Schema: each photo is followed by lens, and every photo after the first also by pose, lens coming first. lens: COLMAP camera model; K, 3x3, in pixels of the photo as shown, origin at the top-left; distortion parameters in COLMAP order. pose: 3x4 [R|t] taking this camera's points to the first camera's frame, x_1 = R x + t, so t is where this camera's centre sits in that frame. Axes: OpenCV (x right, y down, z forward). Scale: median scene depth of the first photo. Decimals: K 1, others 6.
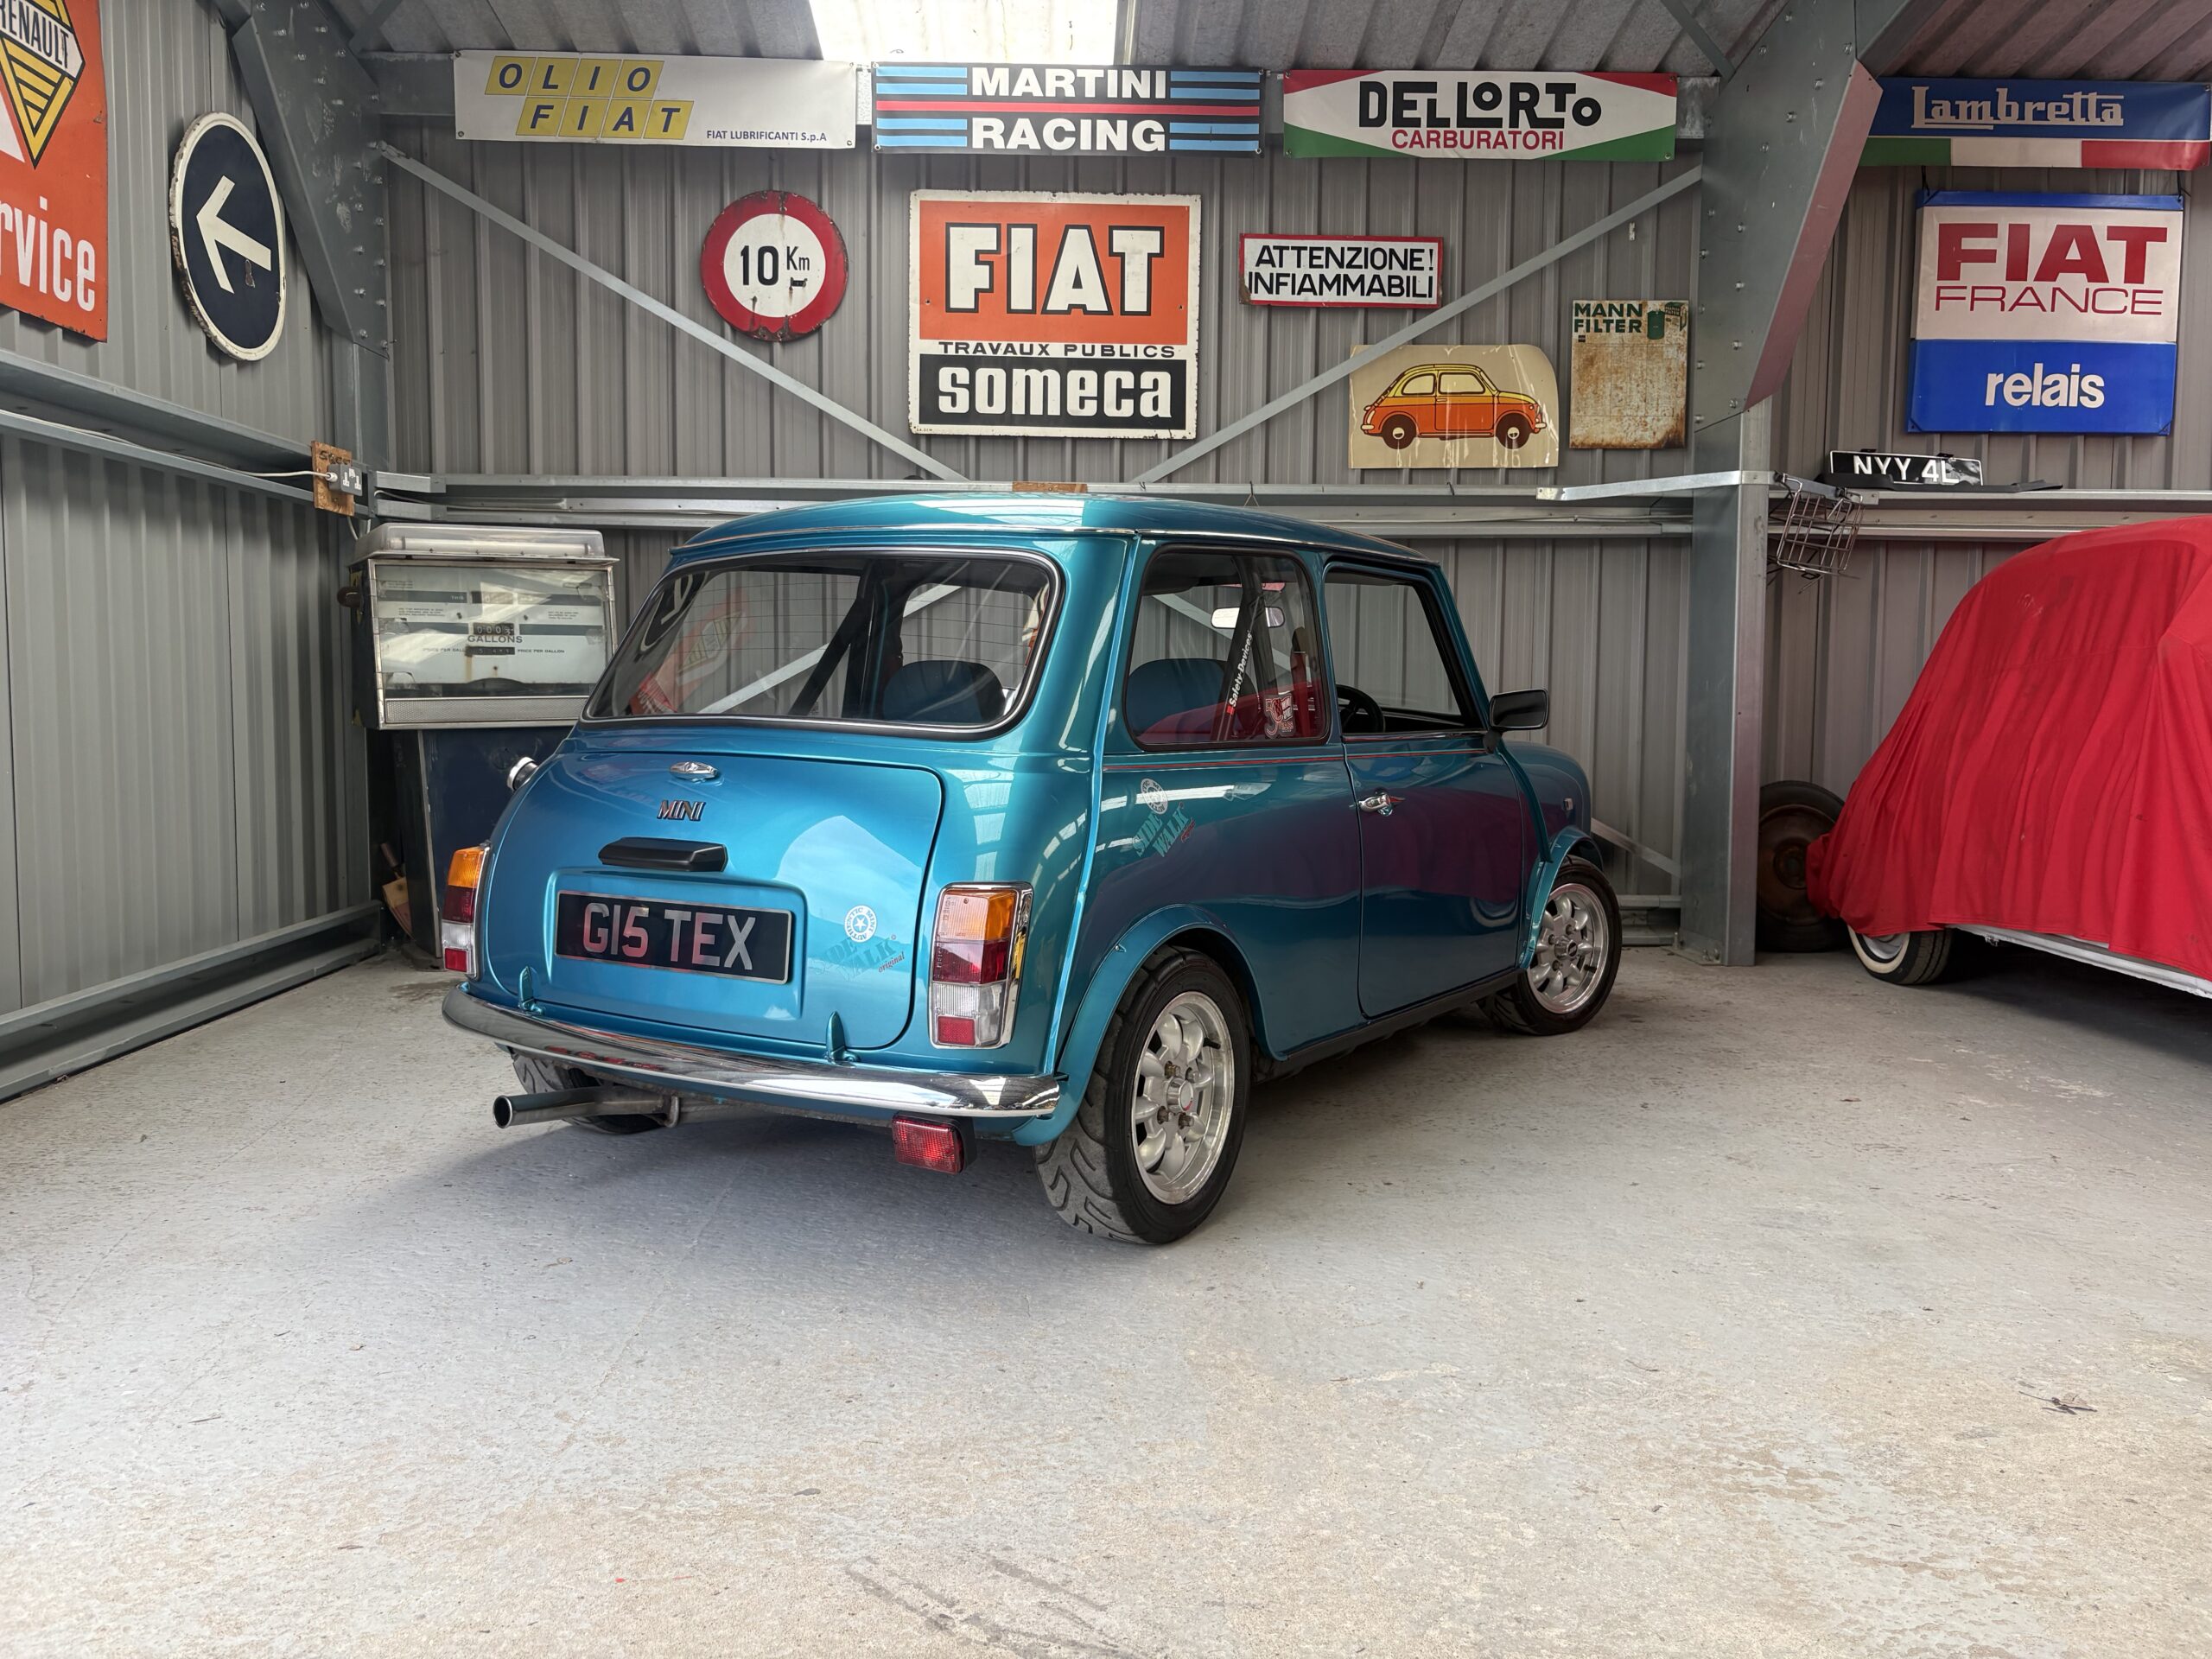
lens RADIAL K [[1645.3, 0, 1091.2], [0, 1645.3, 811.9], [0, 0, 1]] dist [0.034454, -0.038115]
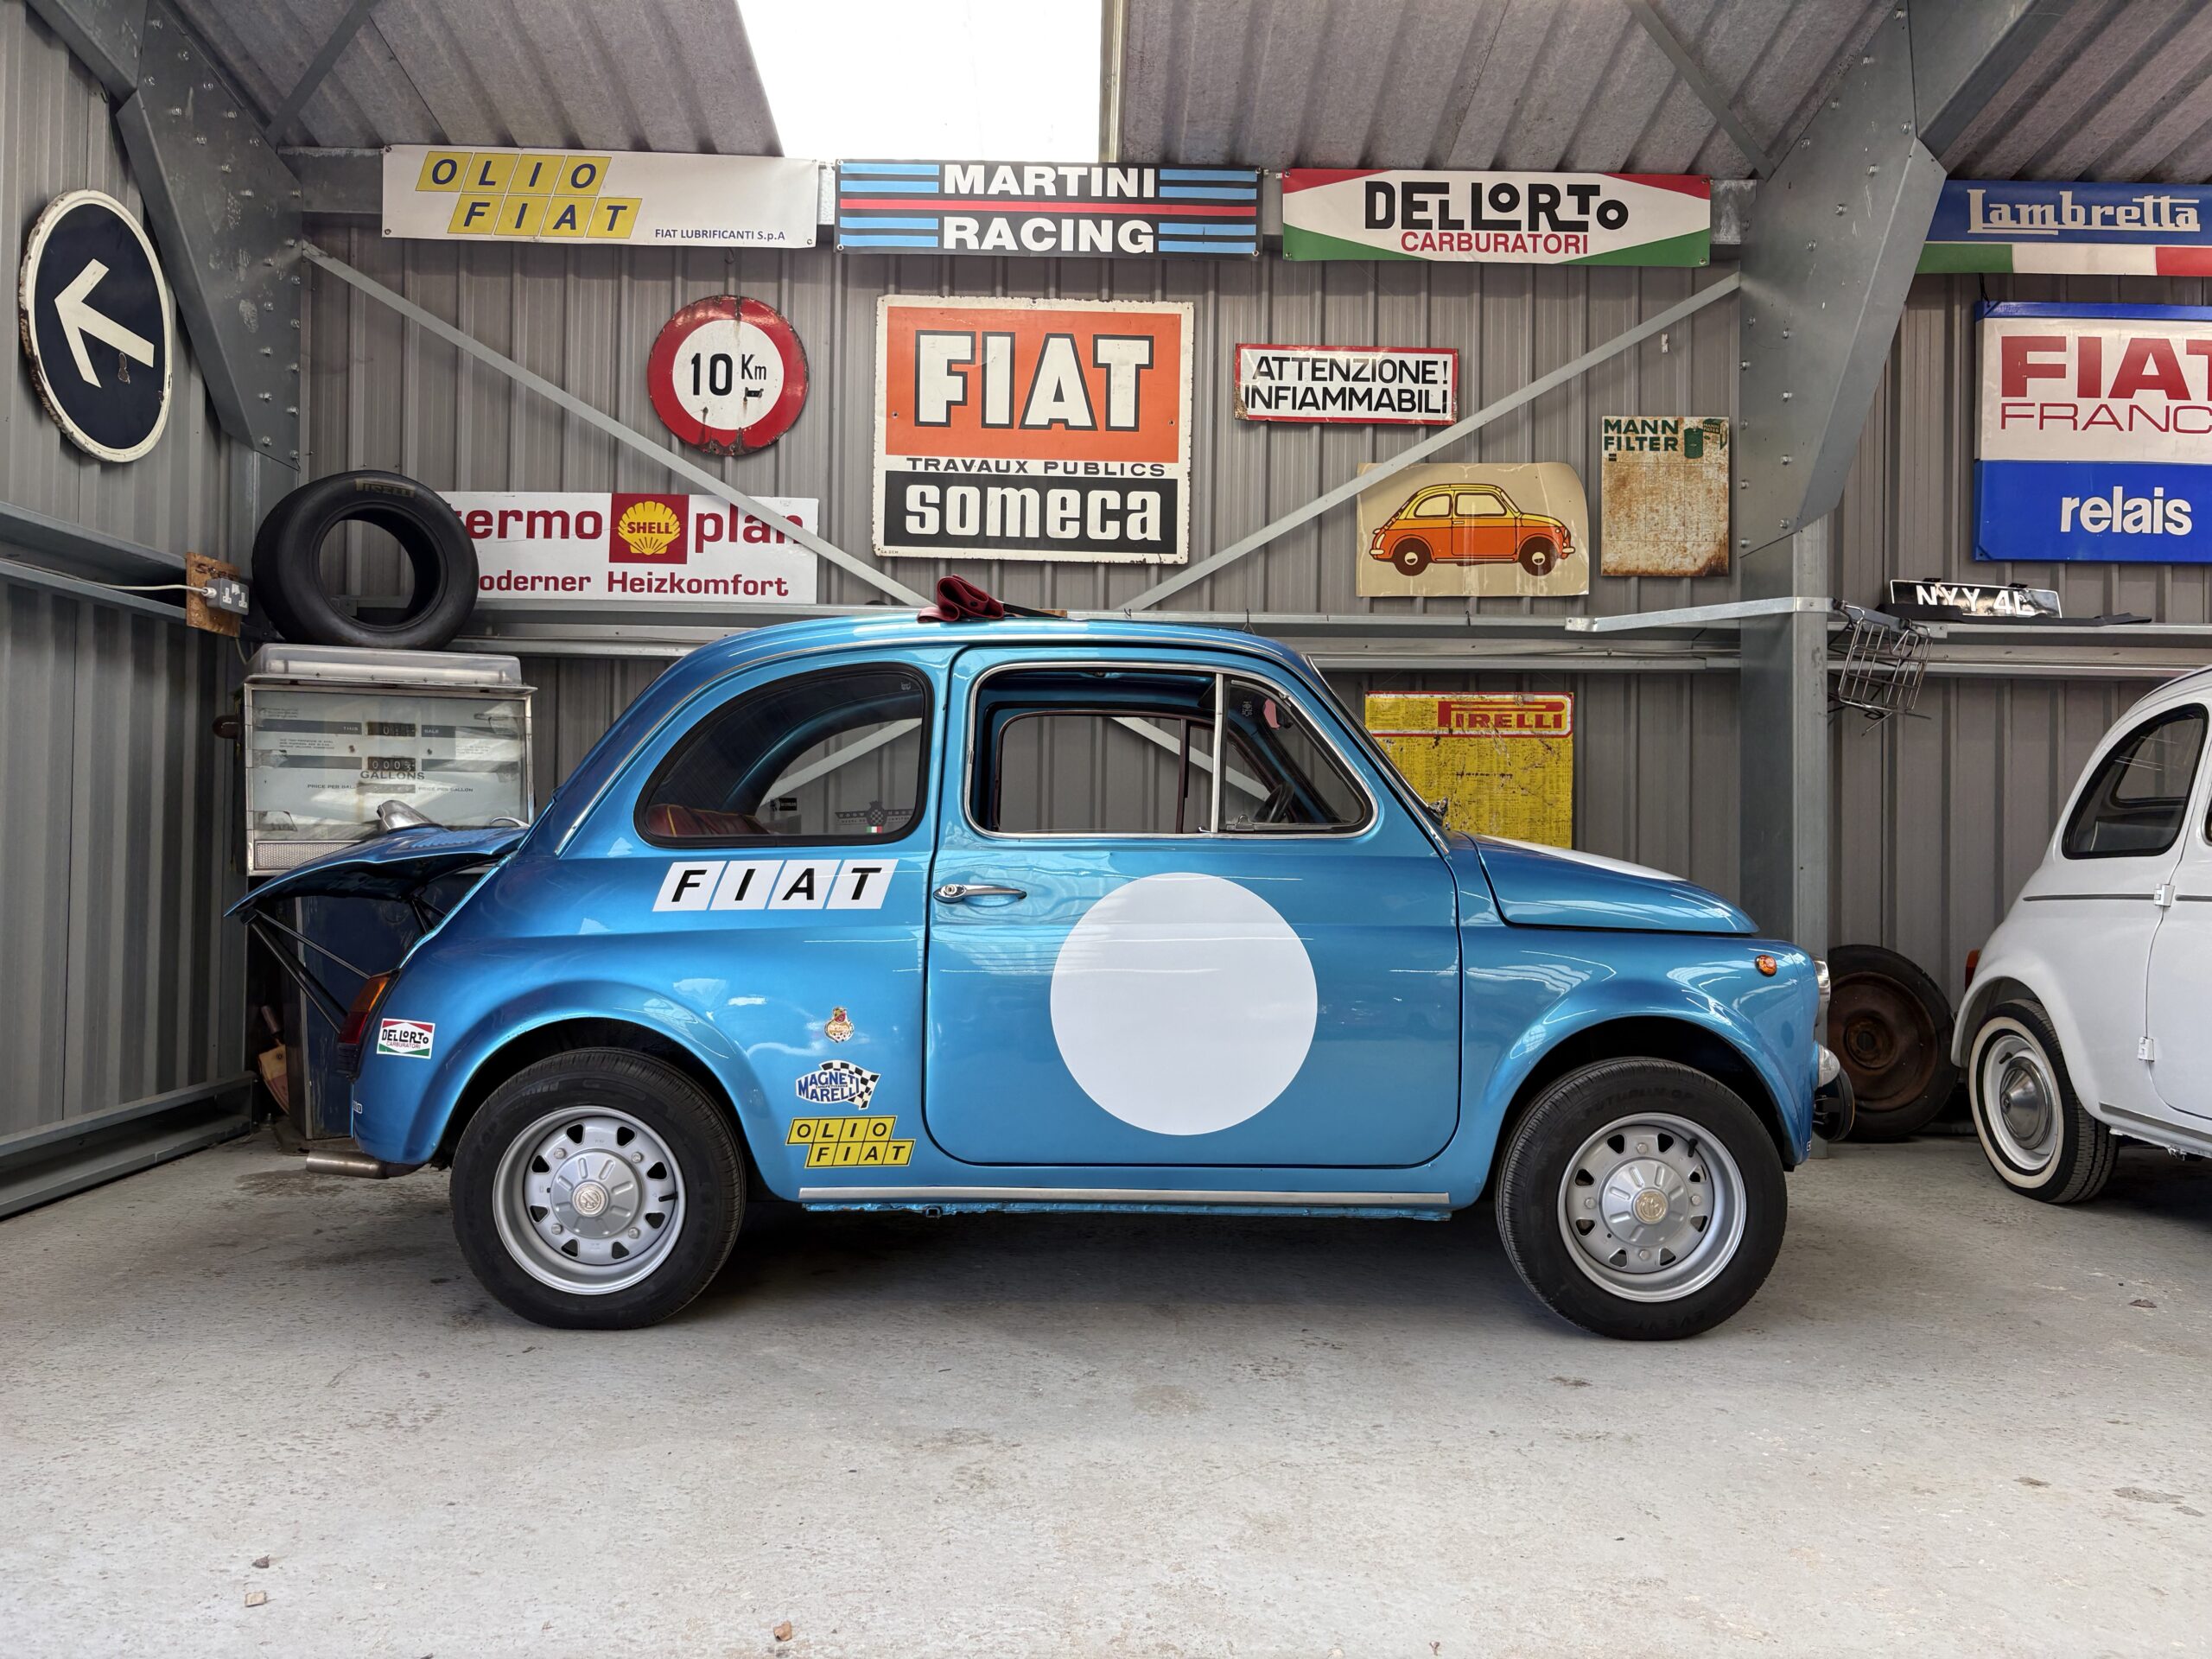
lens RADIAL K [[1645.3, 0, 1108.9], [0, 1645.3, 825.3], [0, 0, 1]] dist [0.034454, -0.038115]
pose [[0.999967, 0.005967, -0.005590, 0.026814], [-0.006440, 0.996035, -0.088725, -0.002005], [0.005038, 0.088758, 0.996040, 0.114344]]
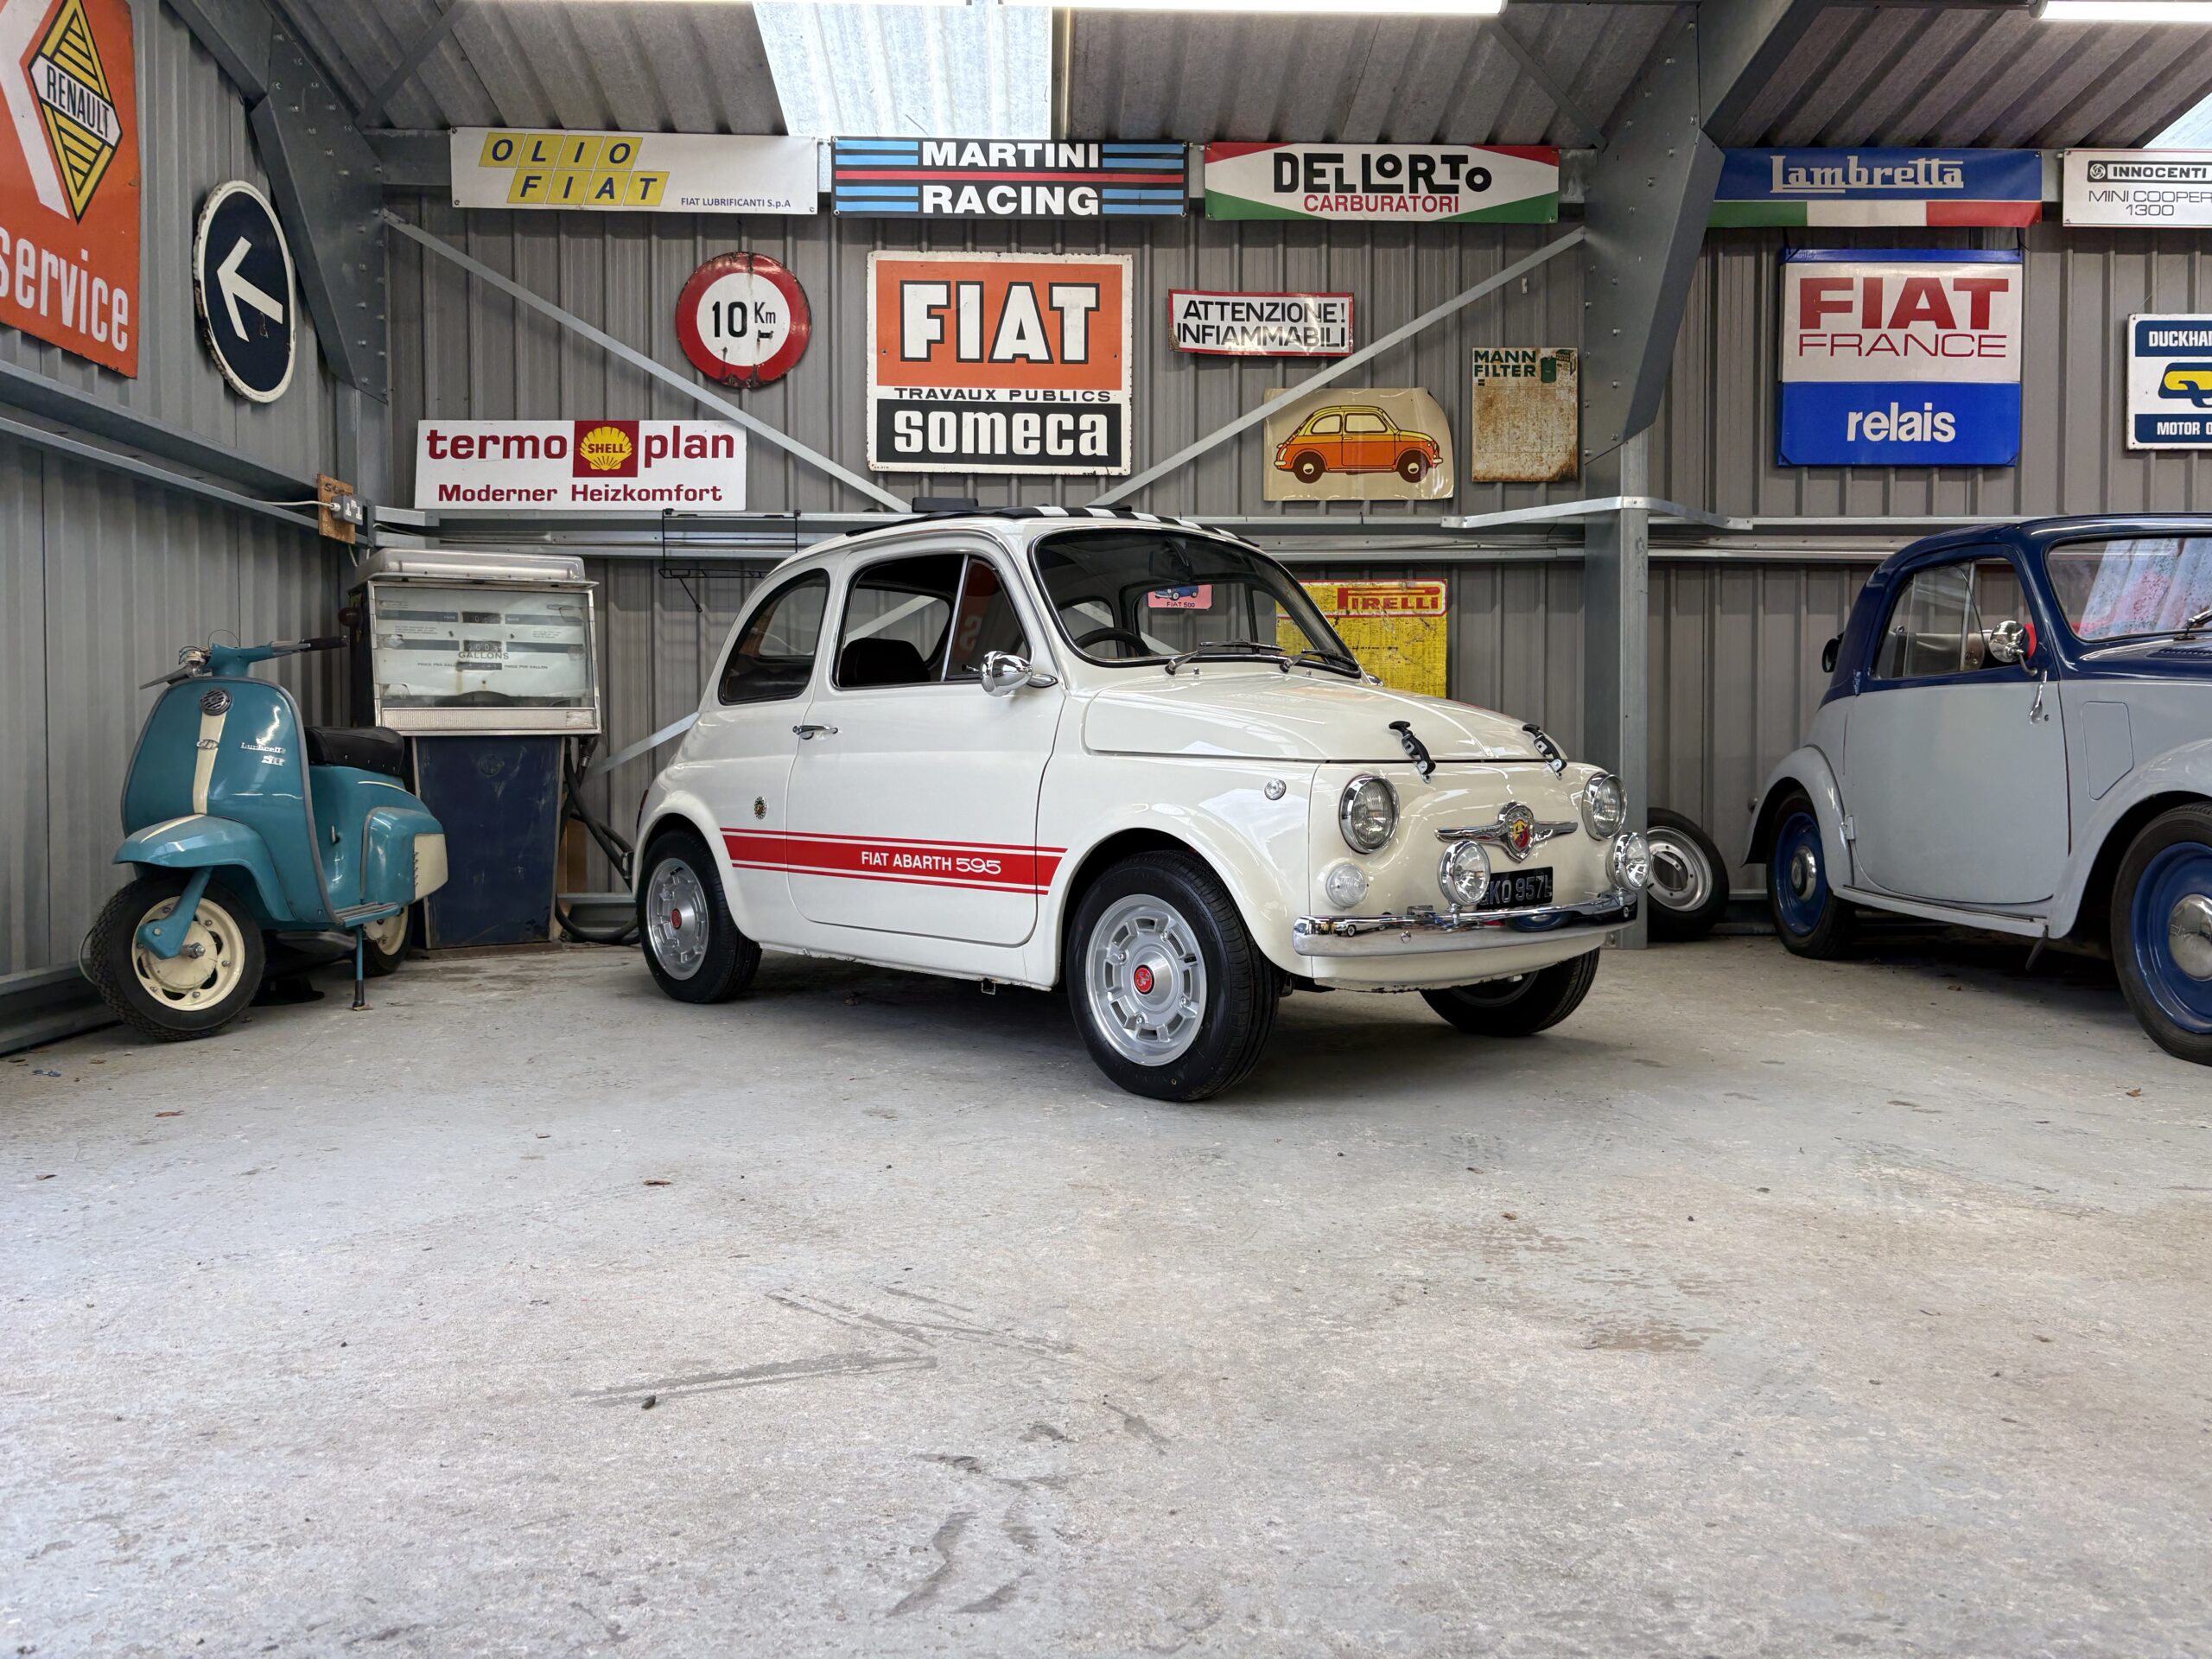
lens RADIAL K [[1645.3, 0, 1100.1], [0, 1645.3, 806.9], [0, 0, 1]] dist [0.034454, -0.038115]
pose [[0.999872, -0.008386, 0.013609, 0.027452], [0.009033, 0.998795, -0.048240, 0.047613], [-0.013188, 0.048357, 0.998743, -0.081183]]
